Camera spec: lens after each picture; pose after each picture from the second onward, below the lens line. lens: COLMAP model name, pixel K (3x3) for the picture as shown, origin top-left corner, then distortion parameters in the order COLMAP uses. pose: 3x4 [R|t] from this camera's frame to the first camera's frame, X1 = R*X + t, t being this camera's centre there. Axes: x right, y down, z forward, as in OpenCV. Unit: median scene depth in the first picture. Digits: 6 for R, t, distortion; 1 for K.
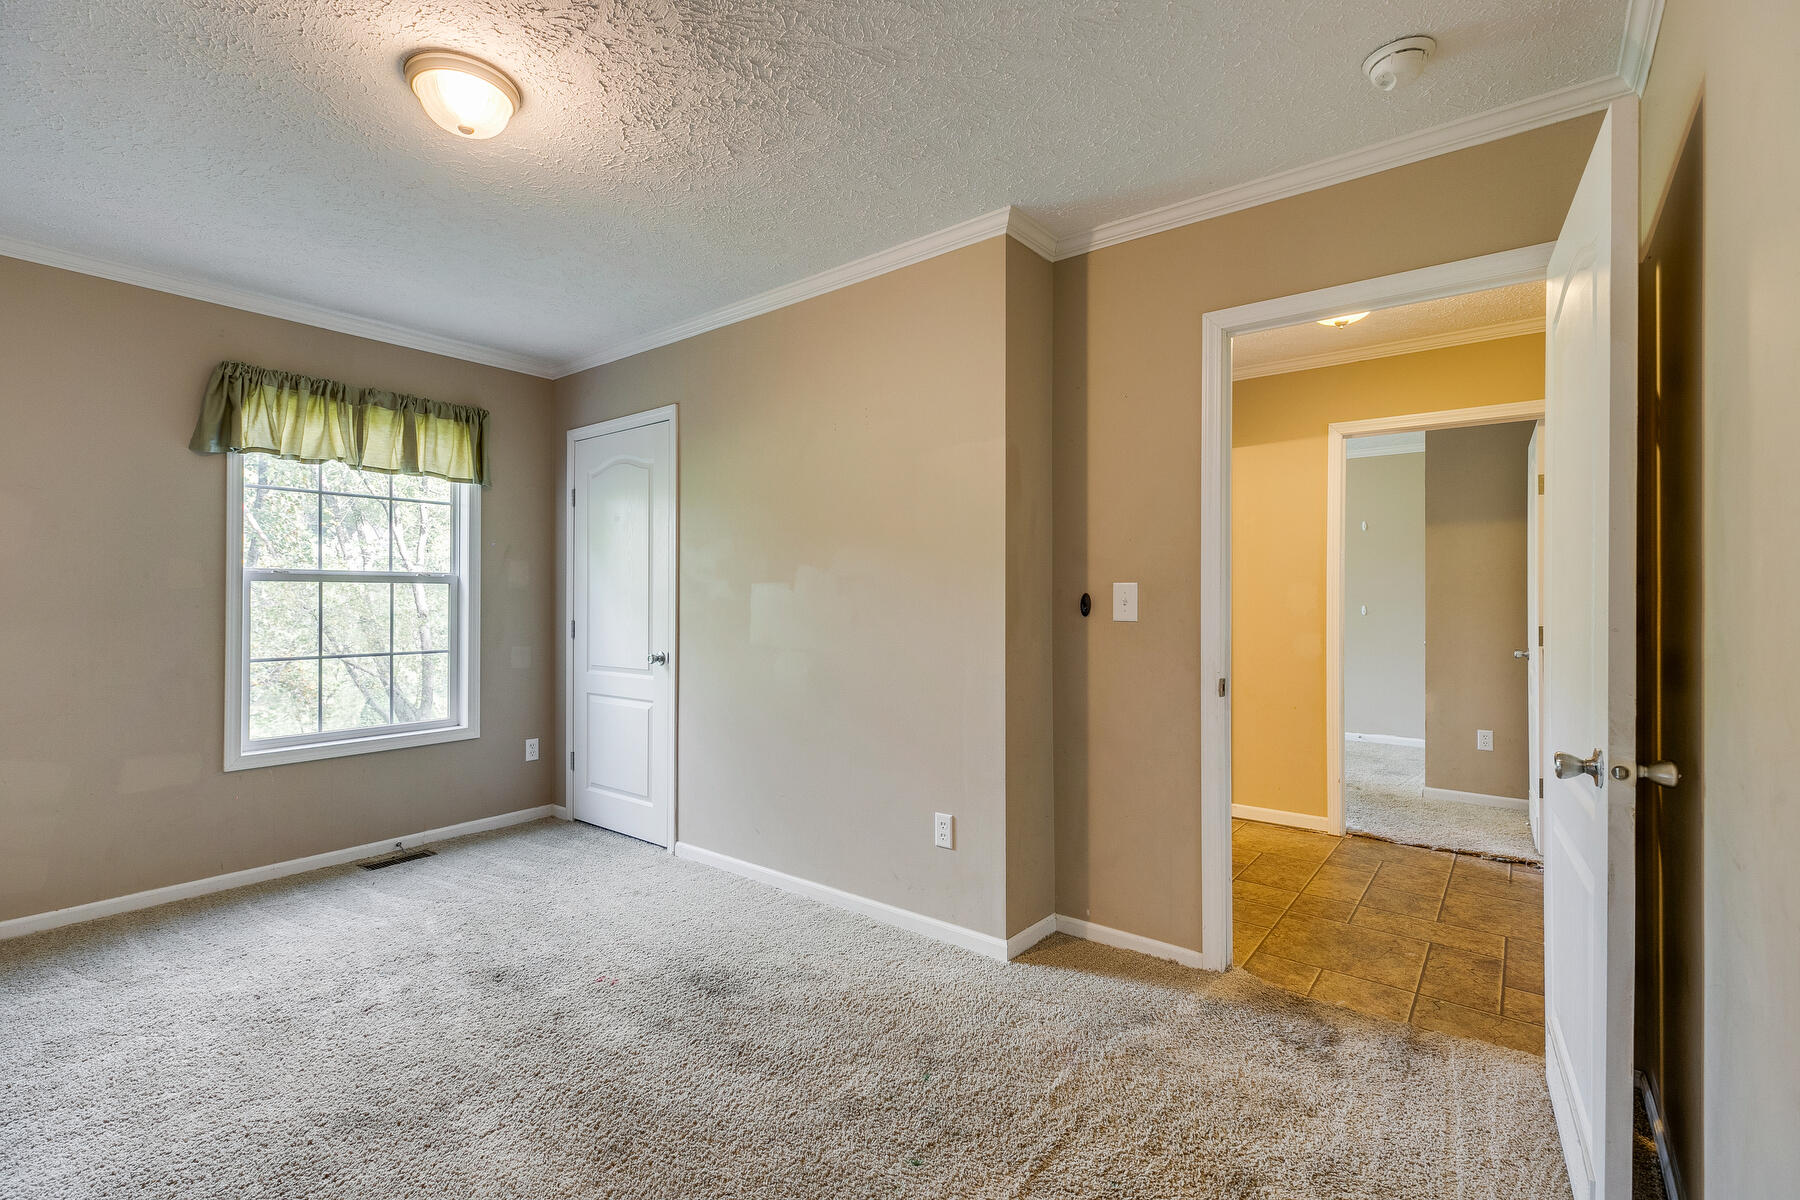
lens RADIAL K [[809.2, 0, 895.2], [0, 809.2, 593.6], [0, 0, 1]] dist [0.005195, 0.000324]
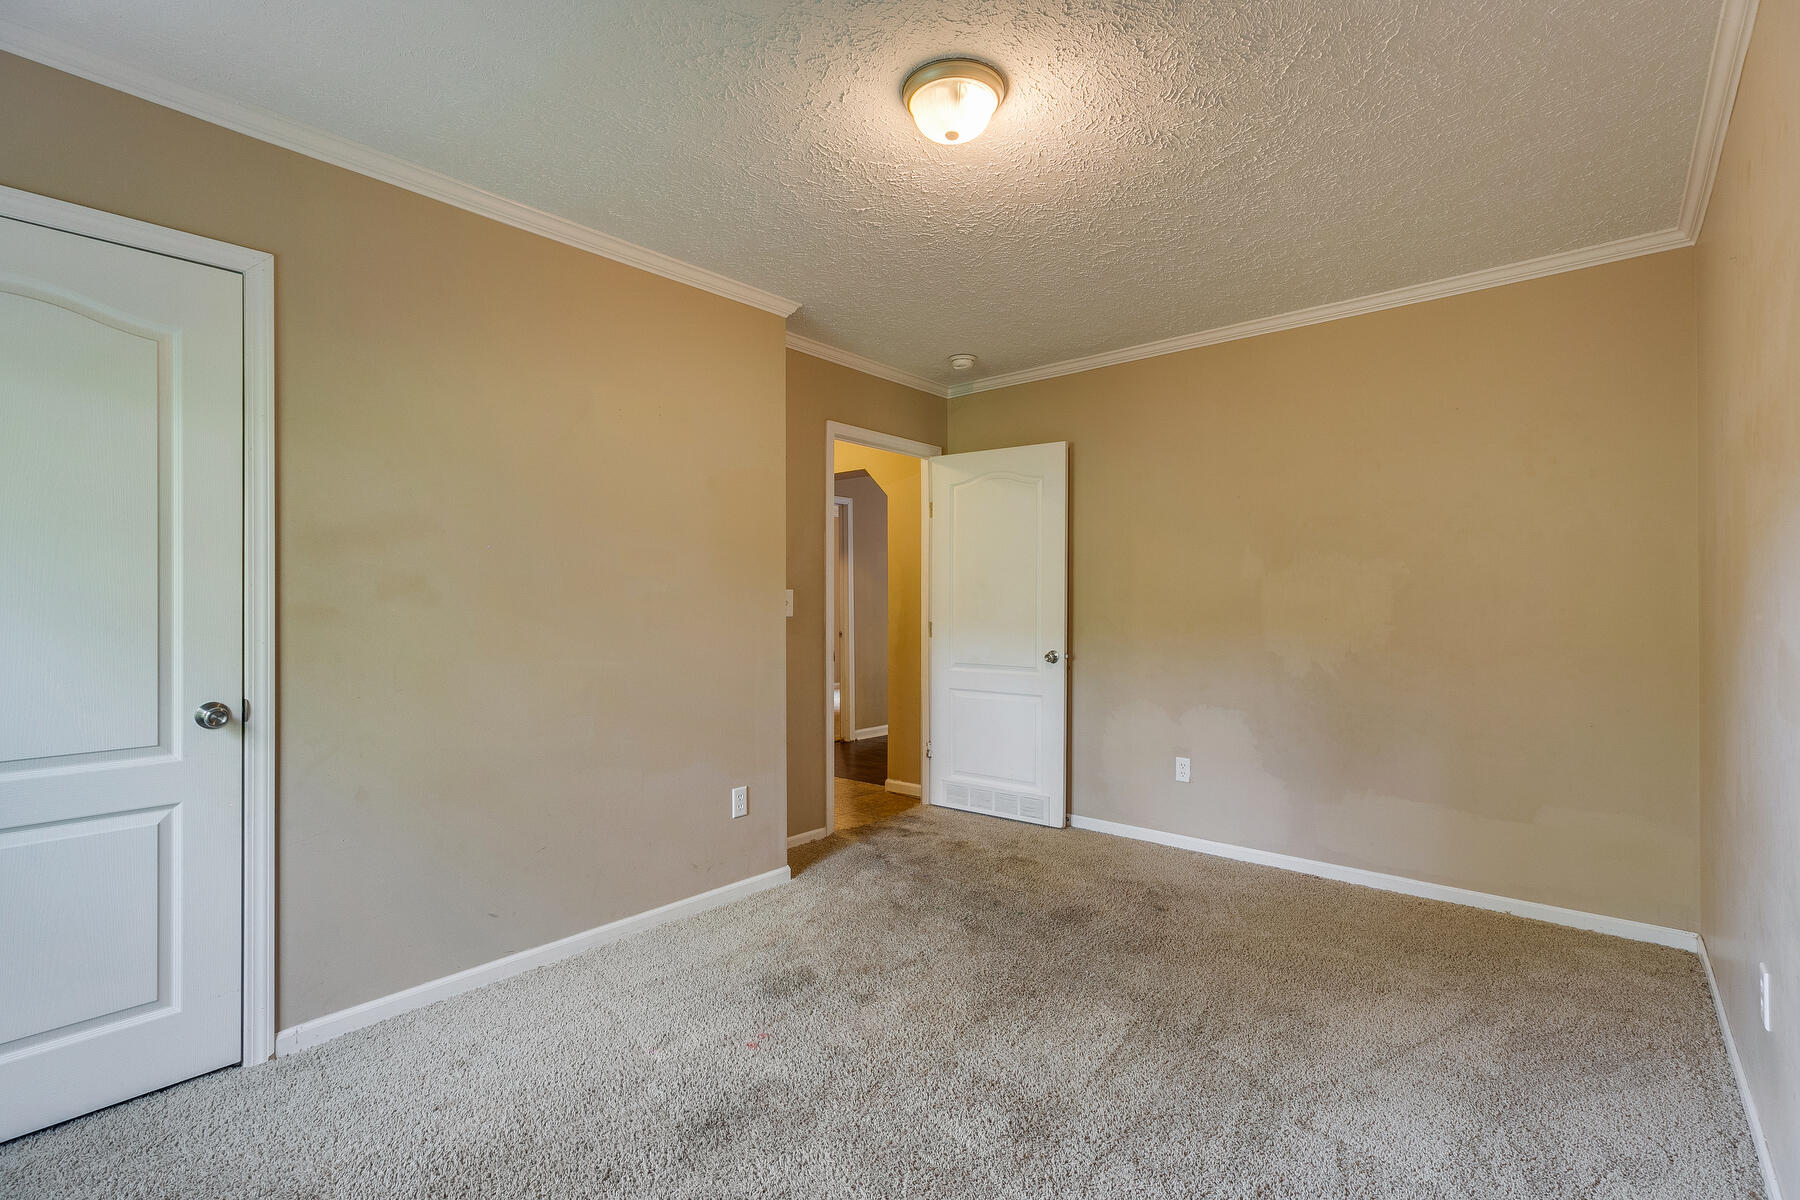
lens RADIAL K [[809.2, 0, 895.2], [0, 809.2, 593.6], [0, 0, 1]] dist [0.005195, 0.000324]
pose [[0.049358, 0.006928, 0.998757, -1.129001], [-0.005950, 0.999960, -0.006642, 0.001768], [-0.998763, -0.005615, 0.049398, 0.752695]]
